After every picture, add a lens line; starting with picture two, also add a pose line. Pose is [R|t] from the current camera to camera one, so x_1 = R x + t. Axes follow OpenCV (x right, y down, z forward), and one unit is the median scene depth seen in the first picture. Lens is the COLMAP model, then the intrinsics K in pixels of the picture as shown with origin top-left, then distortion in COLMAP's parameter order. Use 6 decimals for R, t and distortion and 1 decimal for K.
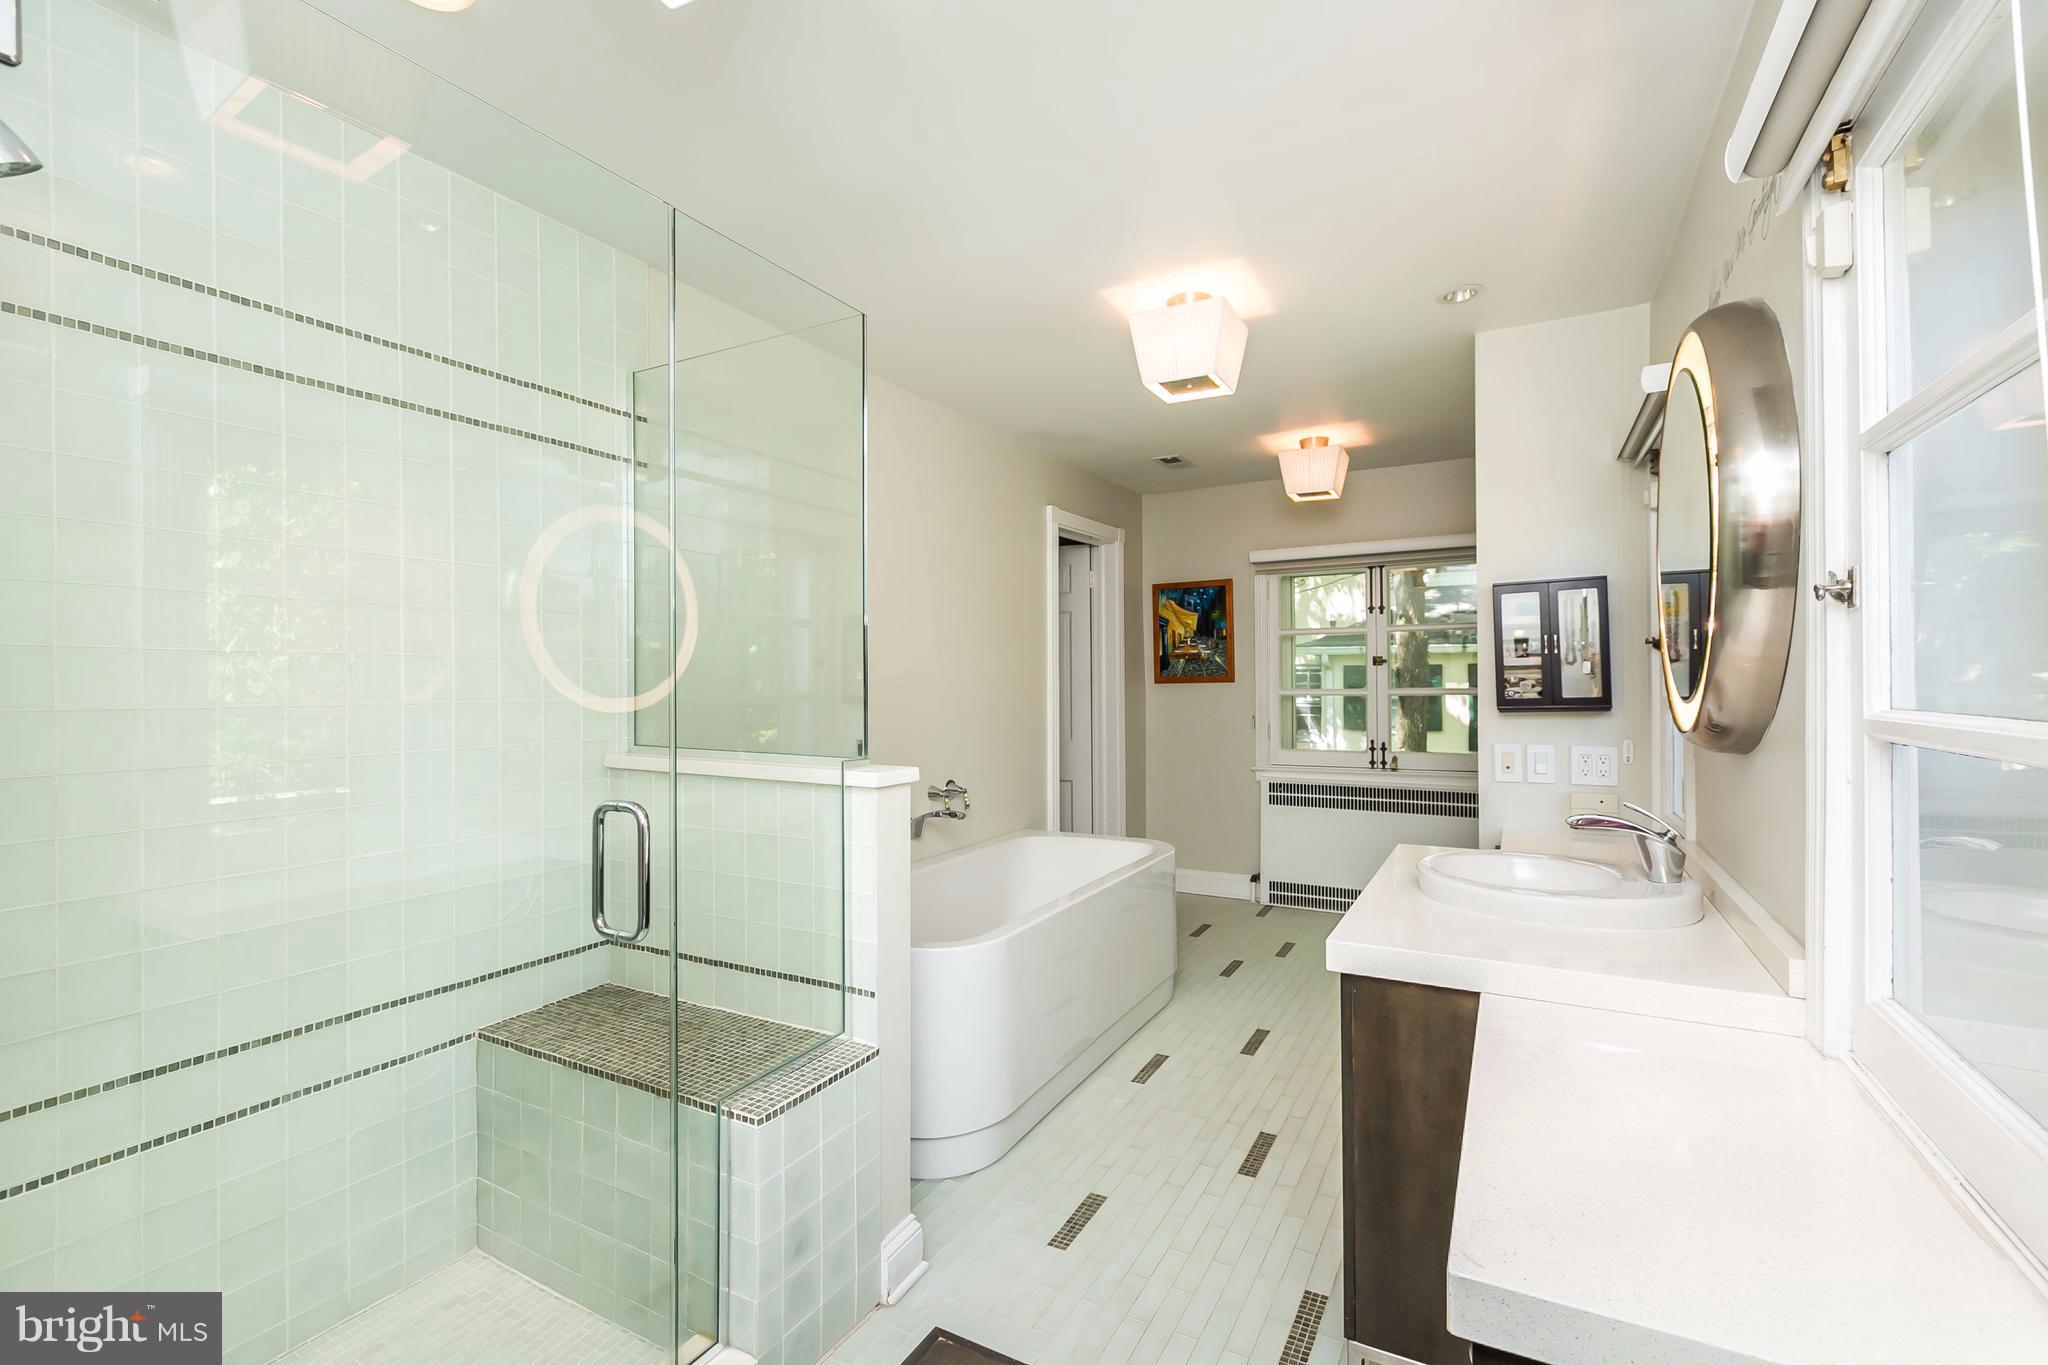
lens RADIAL K [[948.3, 0, 1019.3], [0, 948.3, 660.2], [0, 0, 1]] dist [0.000029, -0.000136]
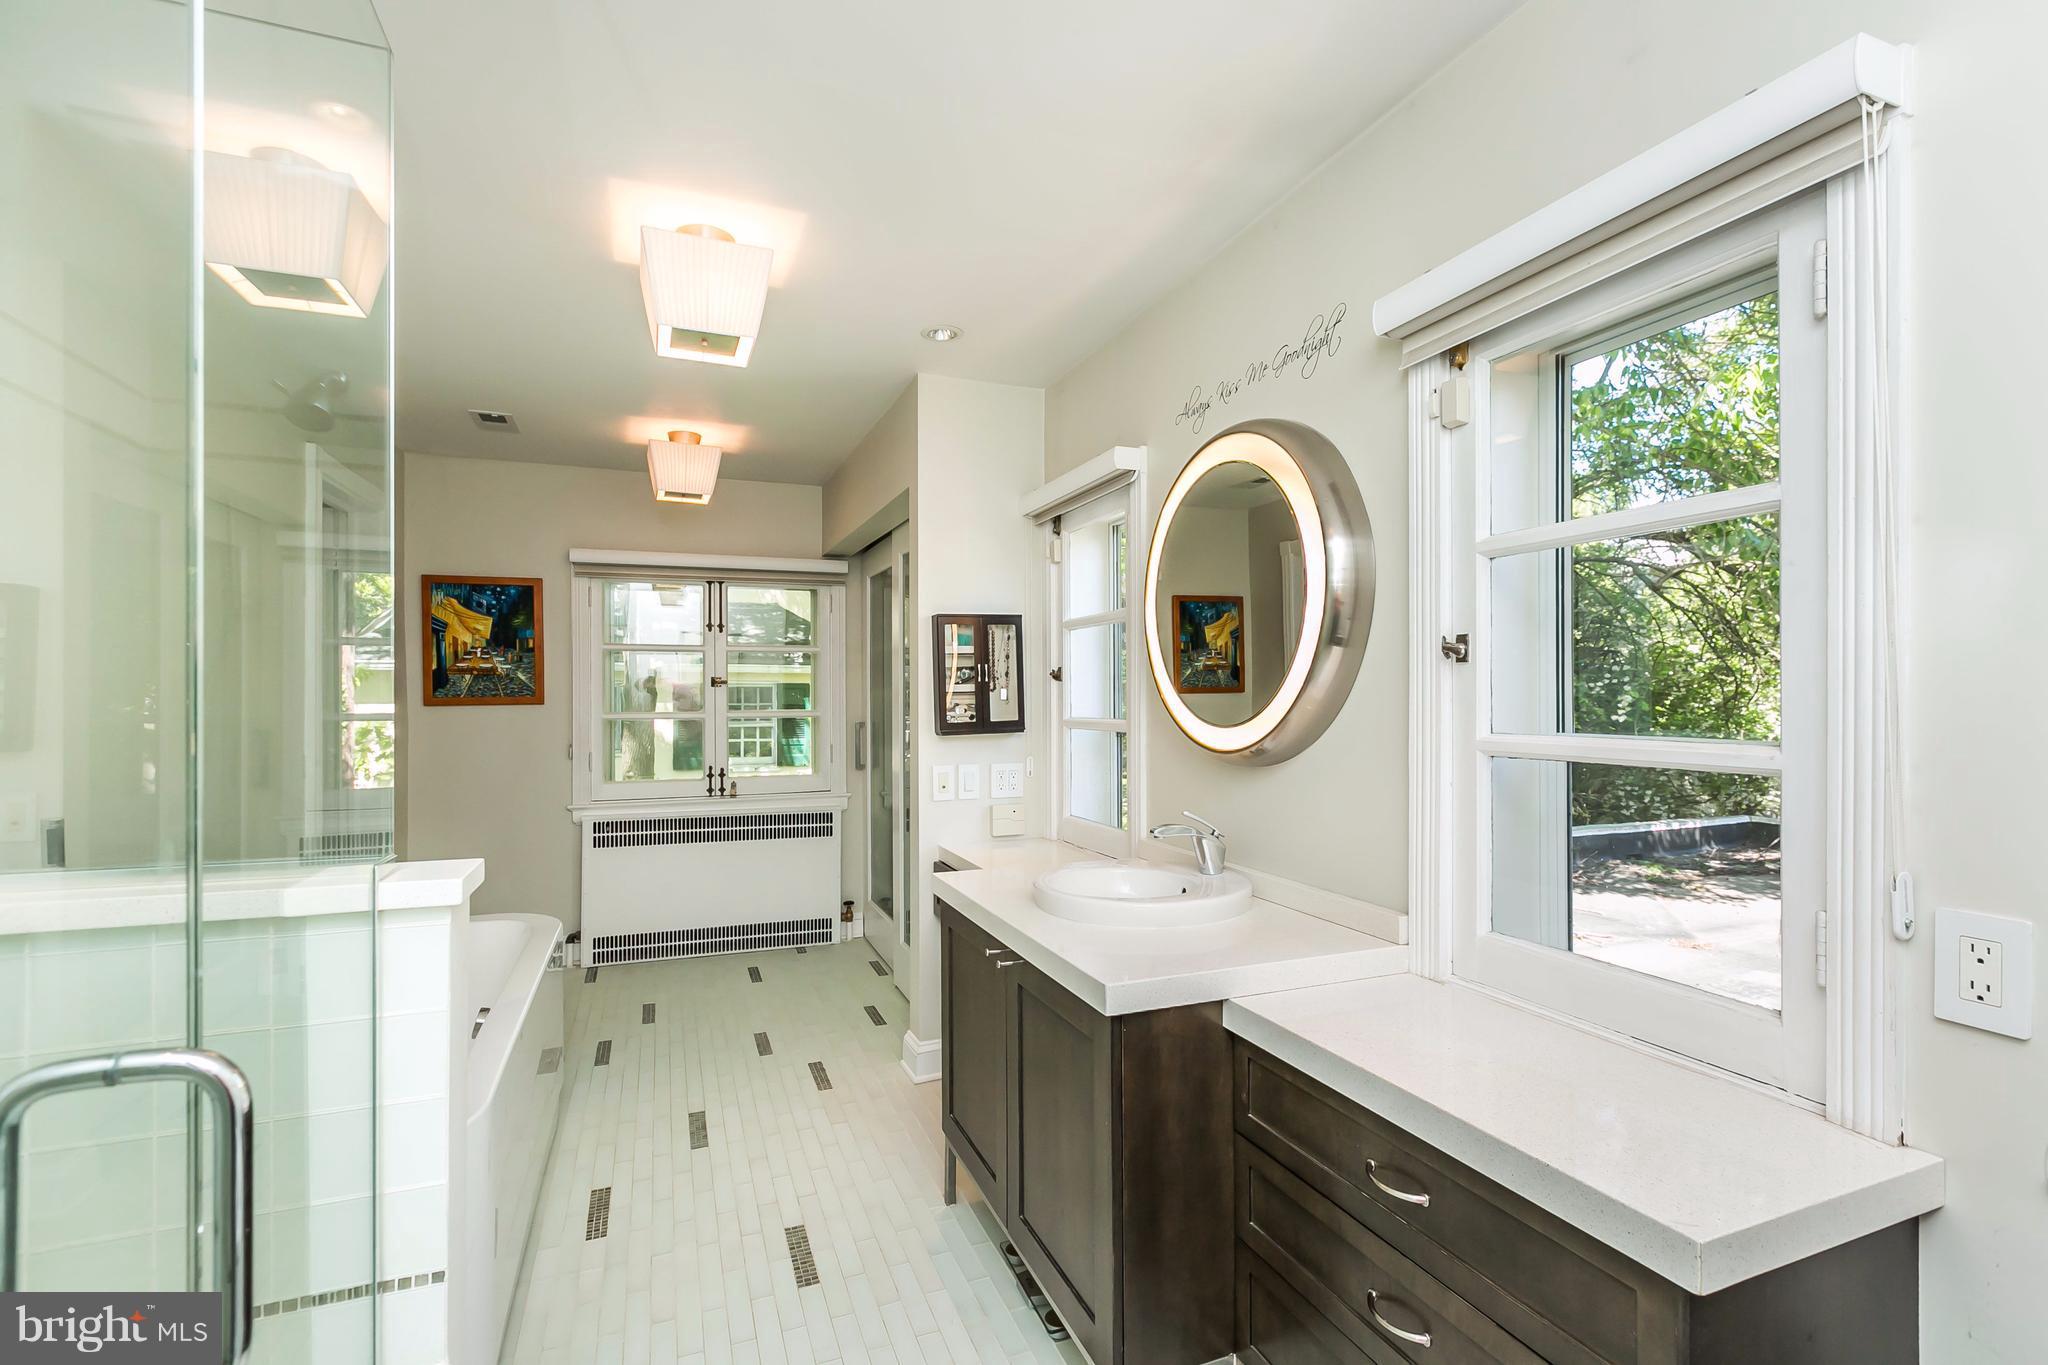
lens RADIAL K [[948.0, 0, 1048.0], [0, 948.0, 679.5], [0, 0, 1]] dist [0.000806, 0.000376]
pose [[0.617351, 0.019086, 0.786456, -0.162149], [-0.020755, 0.999753, -0.007970, -0.001073], [-0.786414, -0.011403, 0.617595, 0.159743]]
